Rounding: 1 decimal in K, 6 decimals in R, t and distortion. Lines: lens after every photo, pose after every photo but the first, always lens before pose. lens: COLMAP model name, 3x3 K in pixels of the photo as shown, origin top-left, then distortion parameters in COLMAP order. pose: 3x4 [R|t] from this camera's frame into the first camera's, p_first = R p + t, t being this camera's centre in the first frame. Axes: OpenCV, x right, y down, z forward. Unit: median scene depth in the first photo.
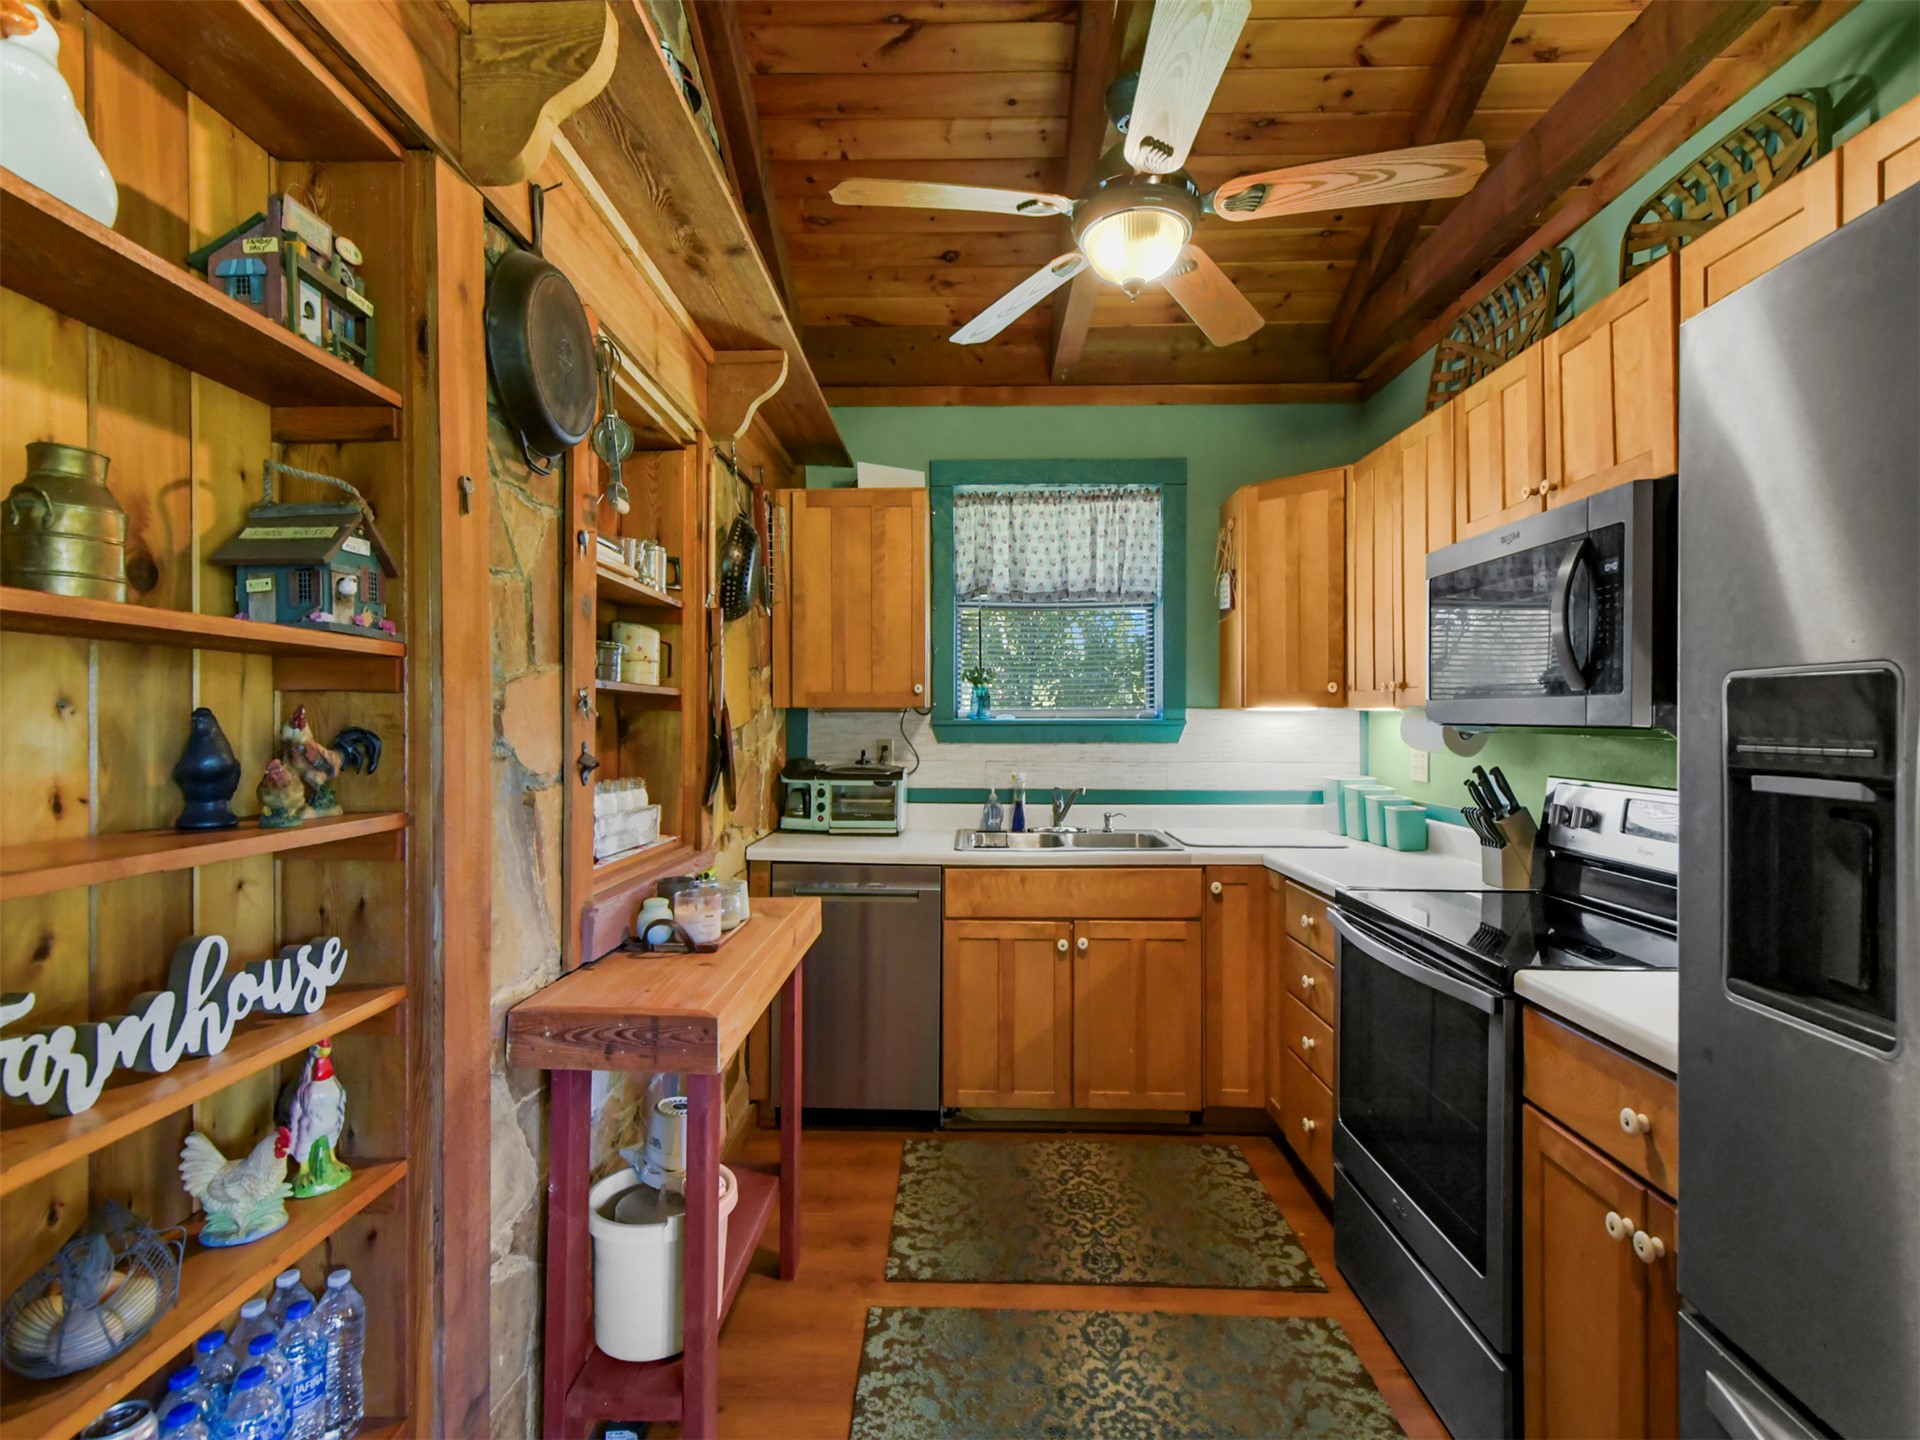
lens RADIAL K [[857.8, 0, 950.6], [0, 857.8, 717.4], [0, 0, 1]] dist [0.025706, -0.007029]
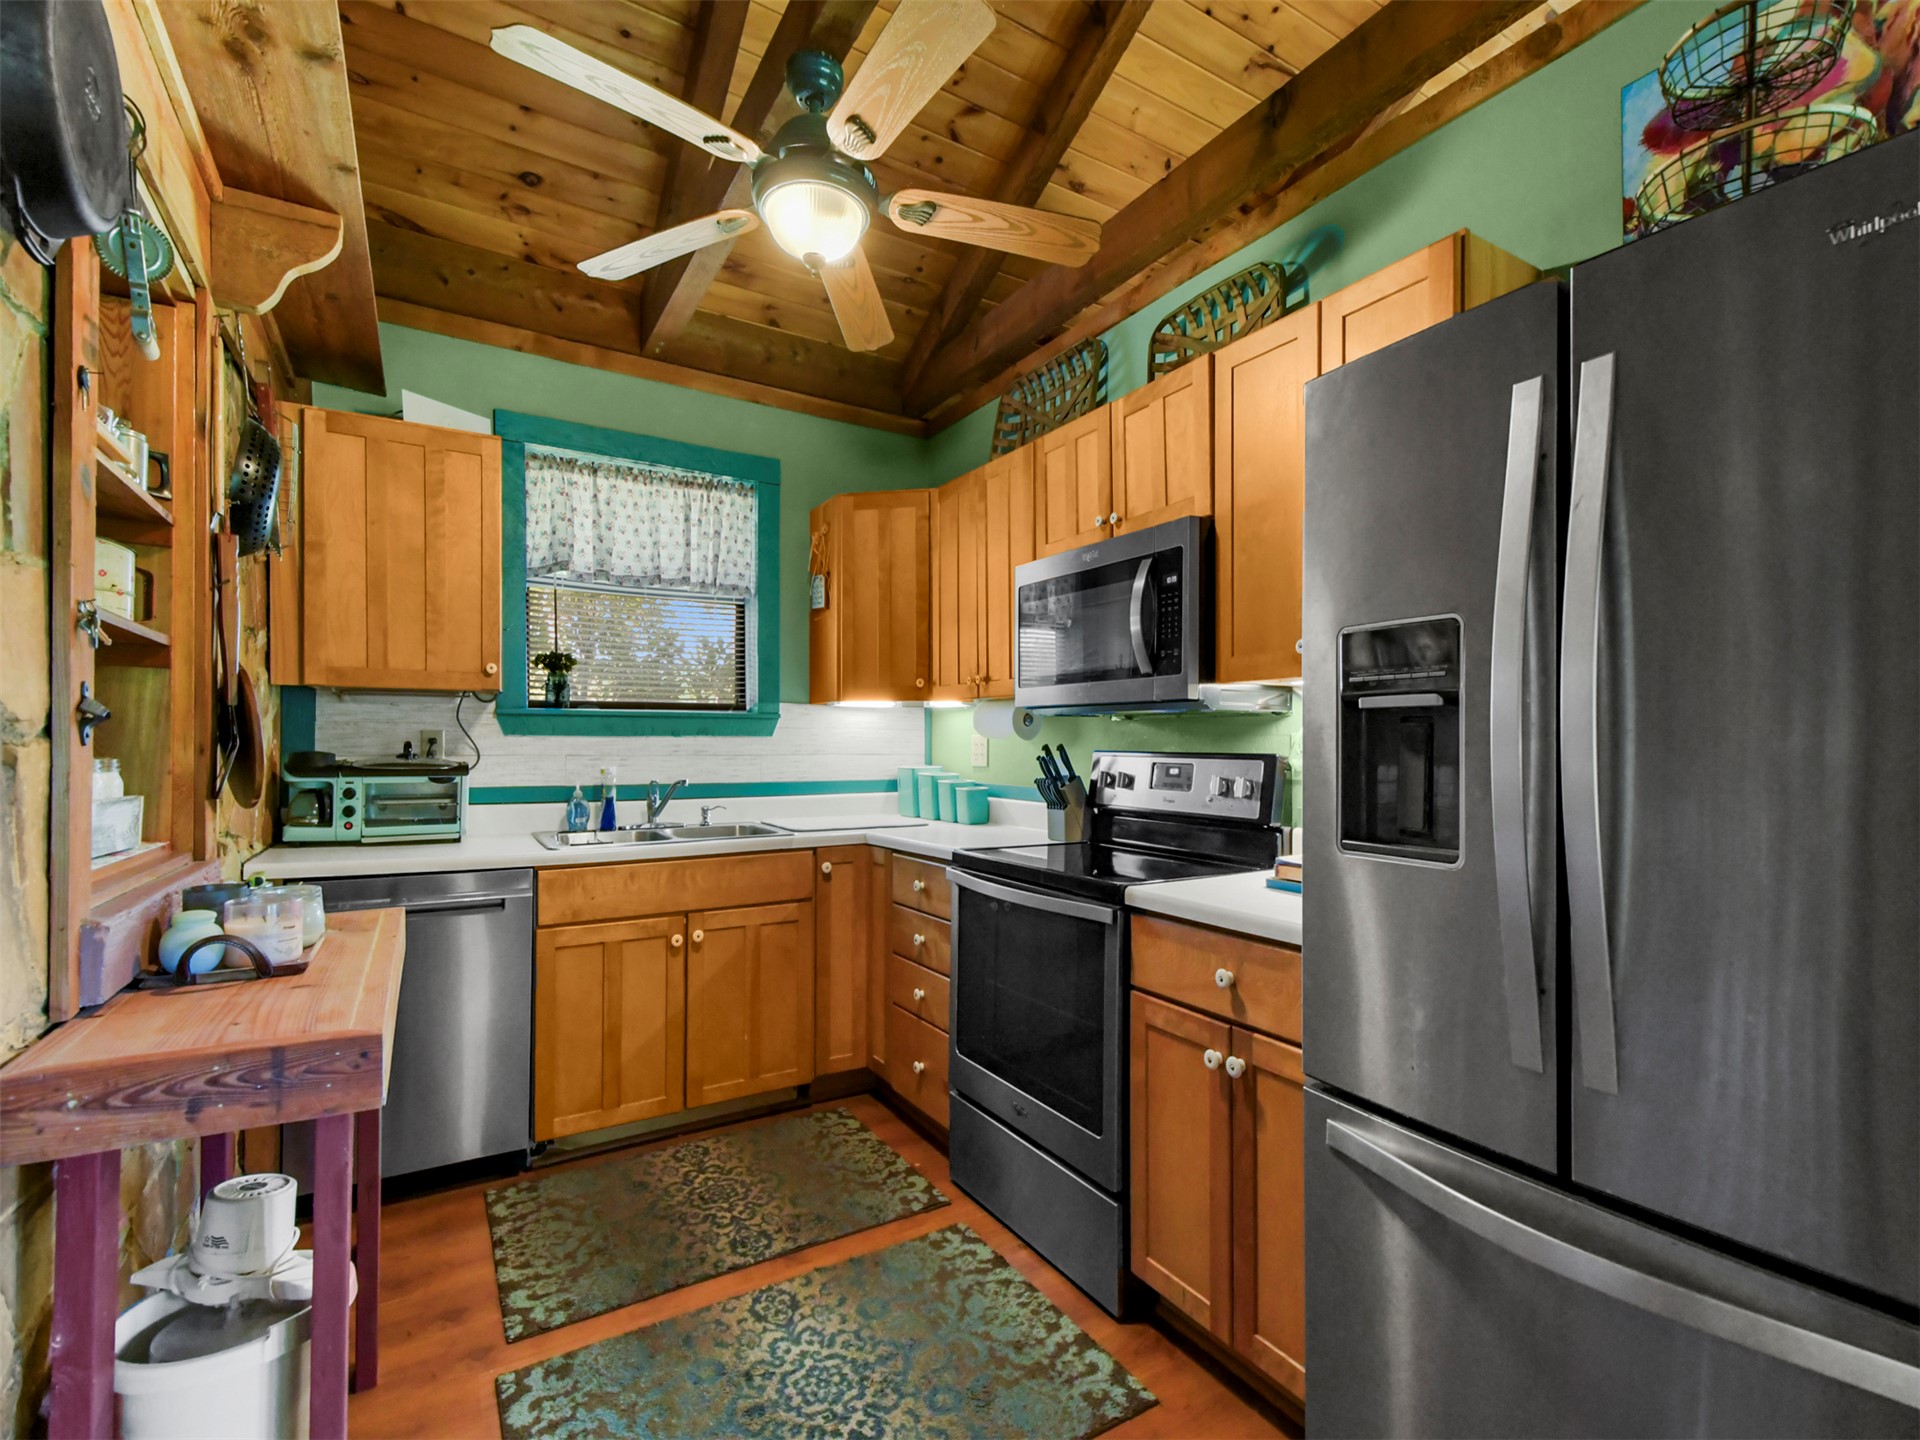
lens RADIAL K [[850.8, 0, 922.0], [0, 850.8, 741.9], [0, 0, 1]] dist [0.030307, -0.011536]
pose [[0.851807, 0.007869, 0.523797, -0.159061], [-0.007452, 0.999968, -0.002905, 0.052433], [-0.523803, -0.001429, 0.851838, 0.057478]]
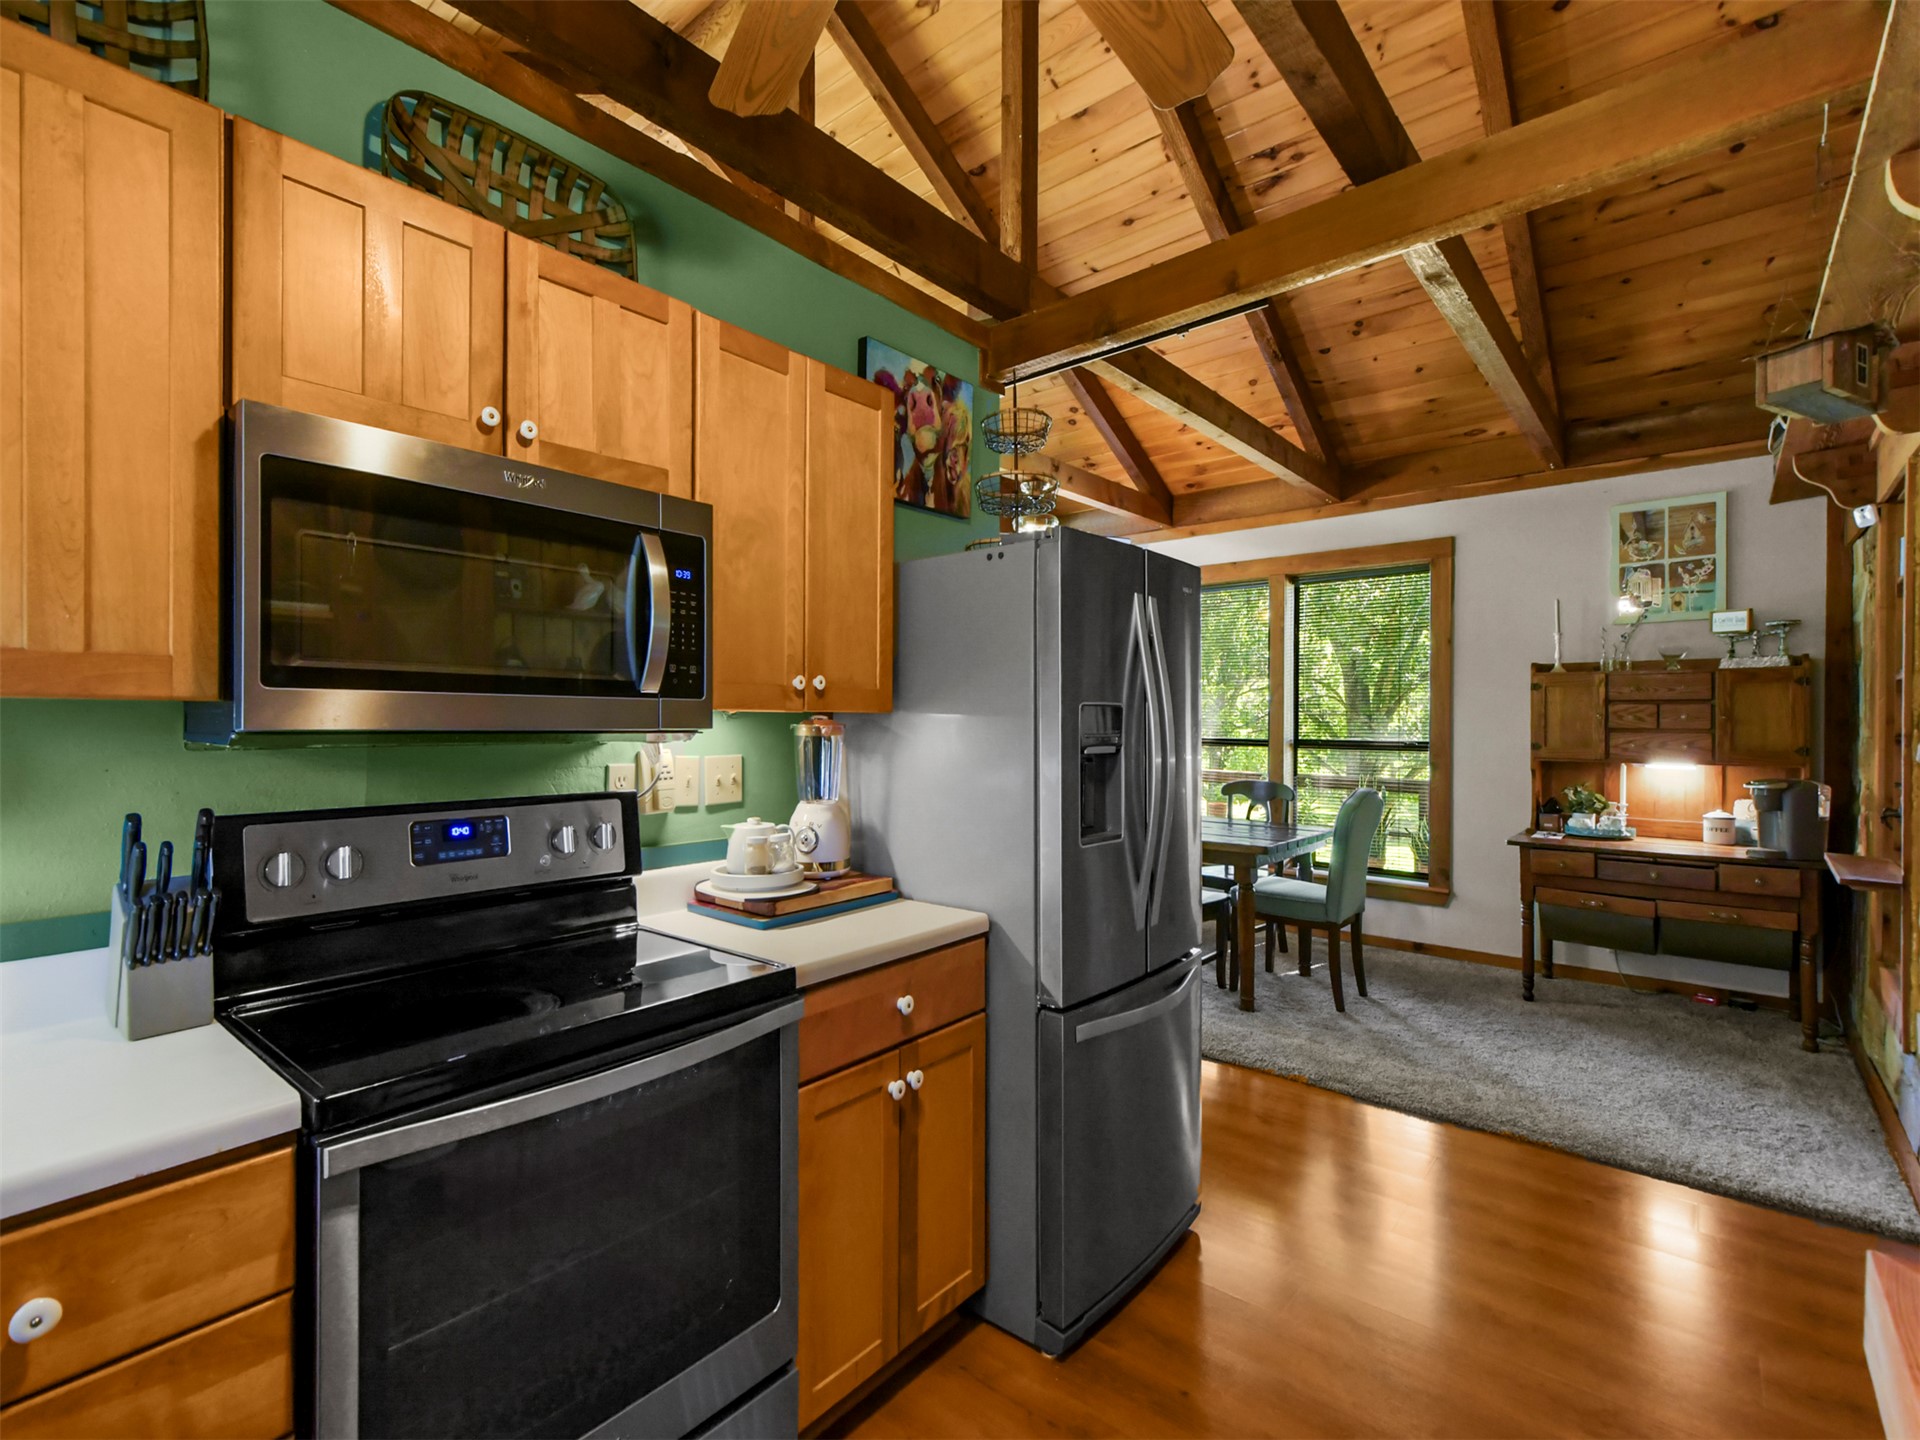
lens RADIAL K [[887.5, 0, 960.0], [0, 887.5, 720.0], [0, 0, 1]] dist [0.001045, 0.000023]
pose [[-0.781473, 0.007318, 0.623896, -0.095407], [0.006655, 0.999972, -0.003393, 0.002512], [-0.623904, 0.001500, -0.781500, 1.047120]]
